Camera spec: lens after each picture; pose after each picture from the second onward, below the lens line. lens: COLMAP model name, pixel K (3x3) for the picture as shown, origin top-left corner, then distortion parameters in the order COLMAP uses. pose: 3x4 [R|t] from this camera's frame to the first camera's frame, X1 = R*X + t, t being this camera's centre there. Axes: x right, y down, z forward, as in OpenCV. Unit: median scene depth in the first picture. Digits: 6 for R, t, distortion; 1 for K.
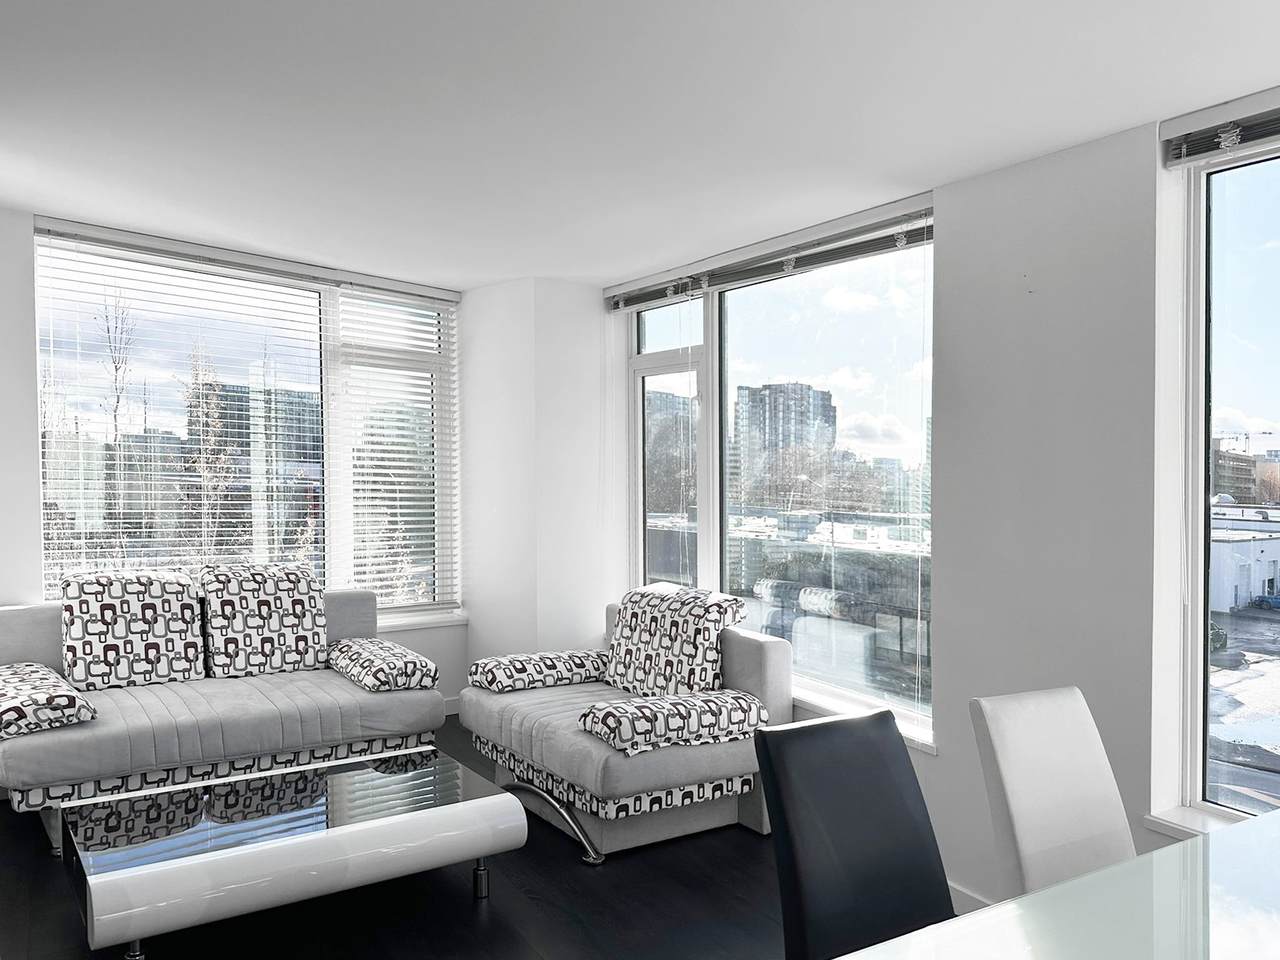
lens RADIAL K [[912.2, 0, 642.1], [0, 912.2, 483.2], [0, 0, 1]] dist [0.059375, -0.056502]
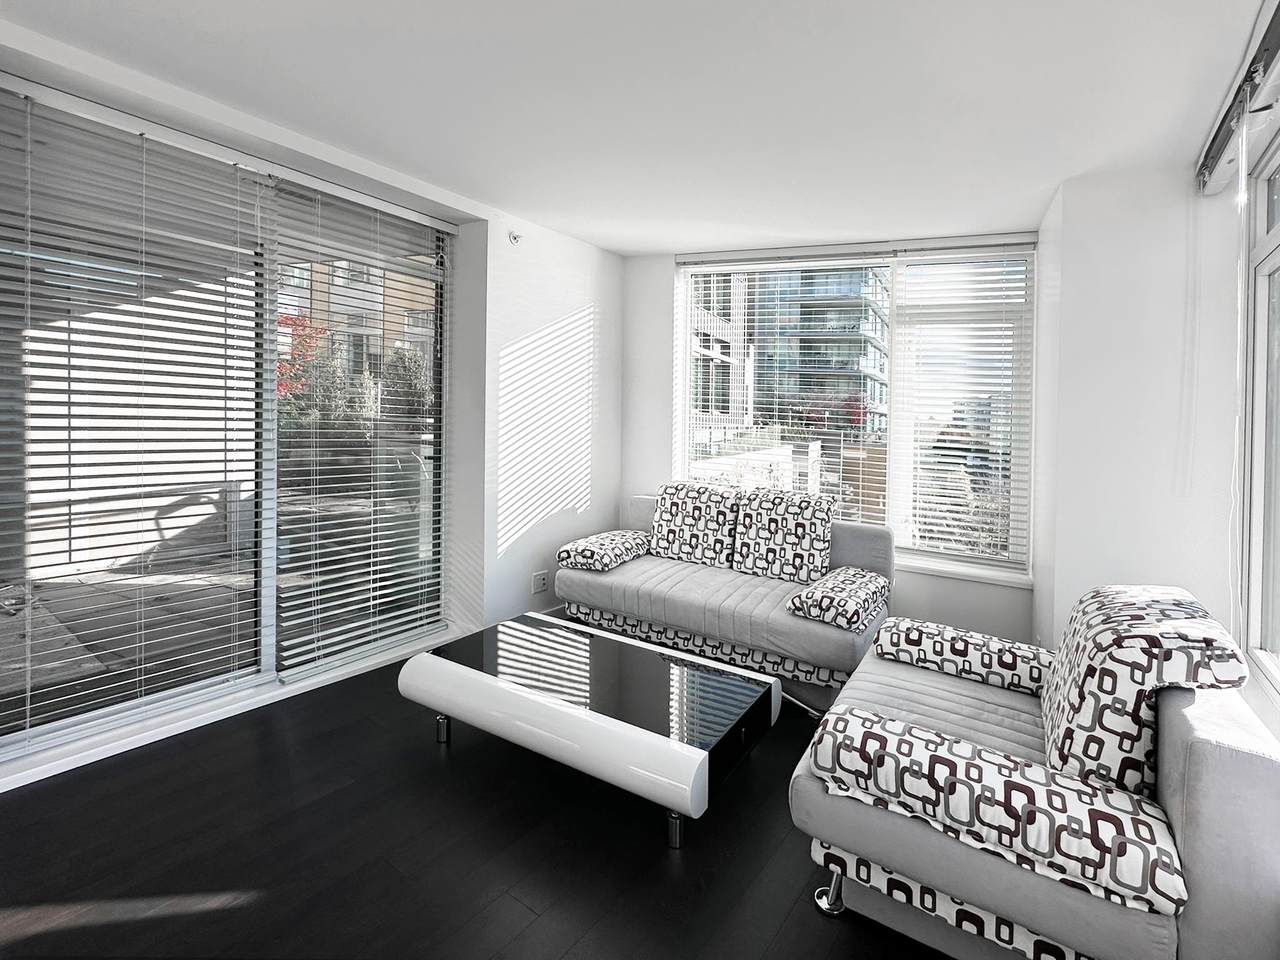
lens RADIAL K [[601.5, 0, 656.5], [0, 601.5, 437.1], [0, 0, 1]] dist [0.005695, 0.001742]
pose [[0.398871, 0.022862, -0.916722, 0.292140], [-0.047631, 0.998856, 0.004186, 0.022225], [0.915769, 0.041994, 0.399504, 0.559357]]
